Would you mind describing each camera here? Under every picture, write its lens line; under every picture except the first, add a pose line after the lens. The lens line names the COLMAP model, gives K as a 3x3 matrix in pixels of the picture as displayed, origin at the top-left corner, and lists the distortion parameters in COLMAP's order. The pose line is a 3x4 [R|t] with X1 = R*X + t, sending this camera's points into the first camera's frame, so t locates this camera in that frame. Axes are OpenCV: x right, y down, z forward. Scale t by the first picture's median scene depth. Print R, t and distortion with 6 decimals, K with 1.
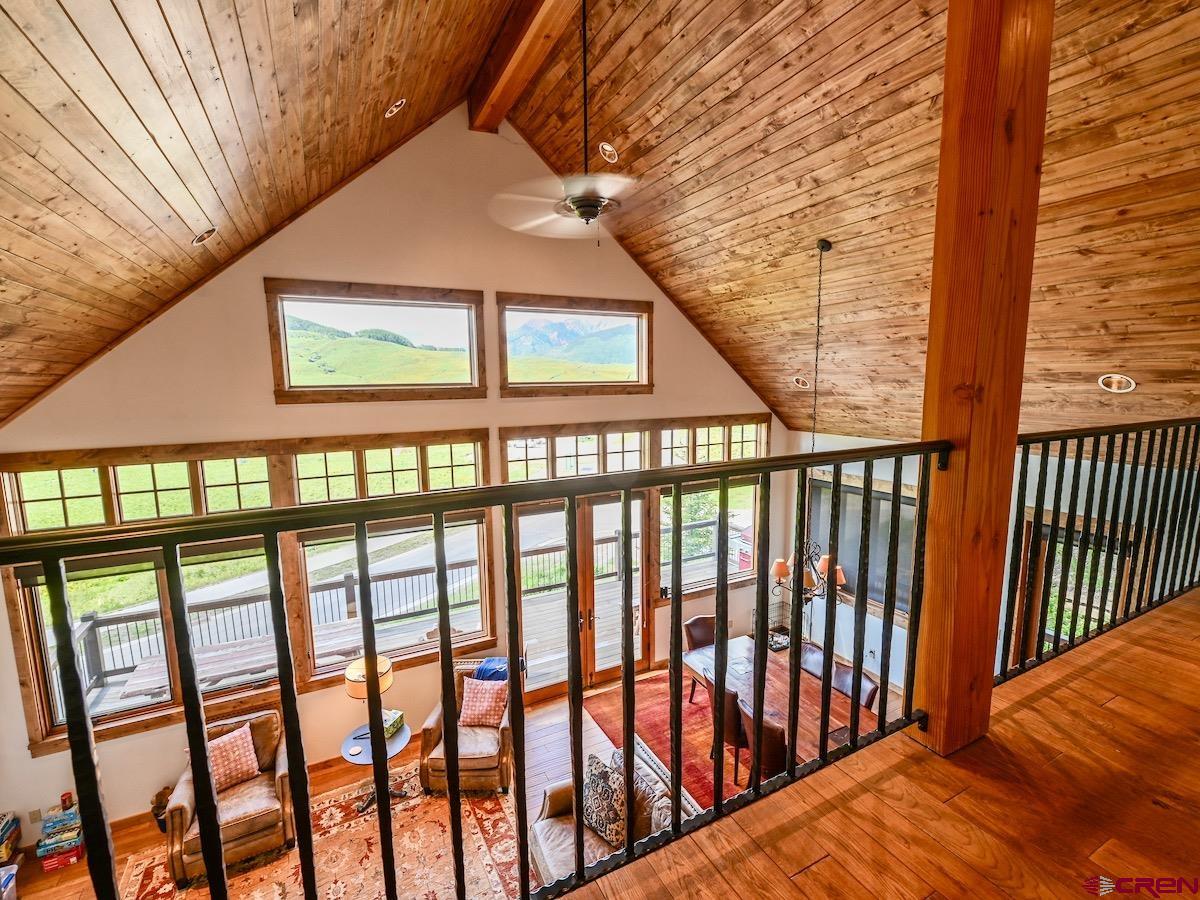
lens RADIAL K [[533.6, 0, 598.6], [0, 533.6, 452.5], [0, 0, 1]] dist [-0.008862, 0.000088]
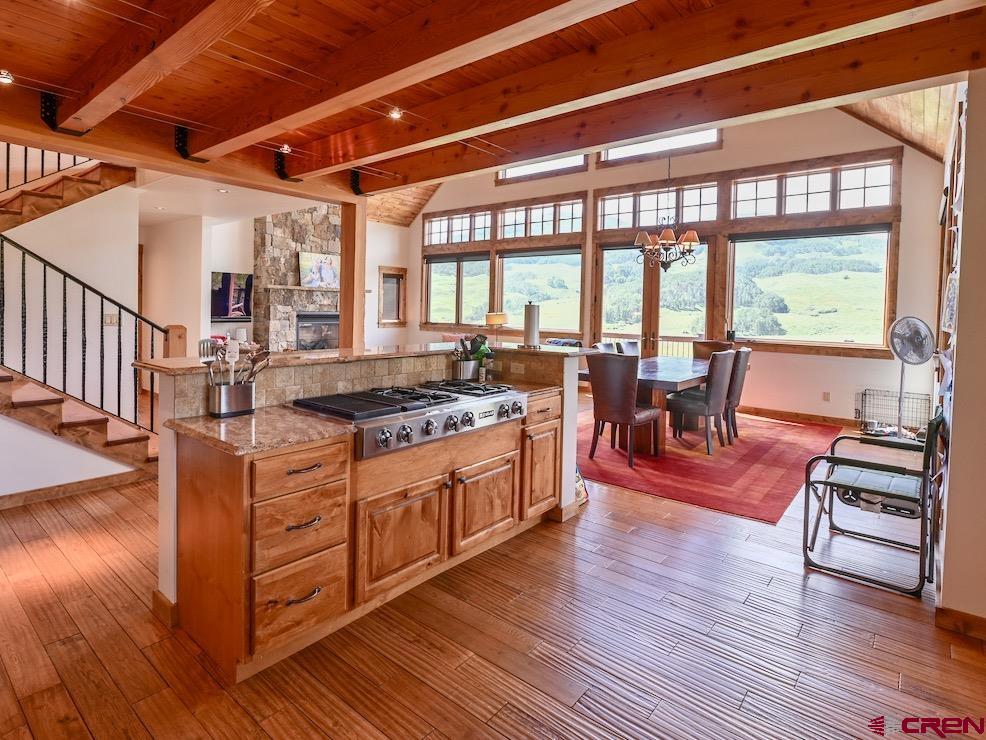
lens RADIAL K [[533.4, 0, 468.2], [0, 533.4, 320.5], [0, 0, 1]] dist [-0.009333, 0.000264]
pose [[0.376011, 0.044063, -0.925567, 1.282537], [-0.149138, 0.988724, -0.013517, 0.461918], [0.914535, 0.143120, 0.378342, 0.180197]]
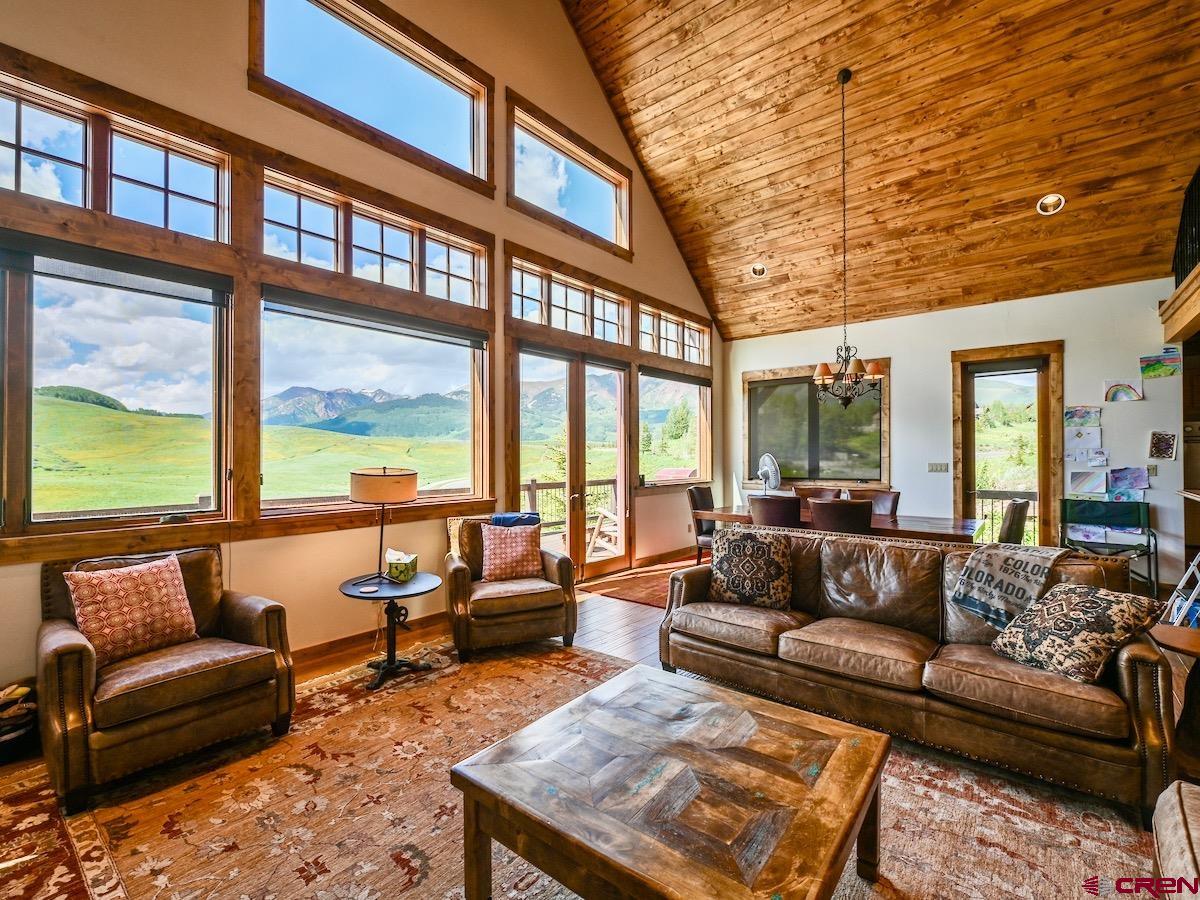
lens RADIAL K [[533.6, 0, 598.6], [0, 533.6, 452.5], [0, 0, 1]] dist [-0.008862, 0.000088]
pose [[0.920790, 0.010896, 0.389906, -0.438951], [0.044150, 0.990275, -0.131935, 0.475132], [-0.387551, 0.138699, 0.911354, 0.256609]]
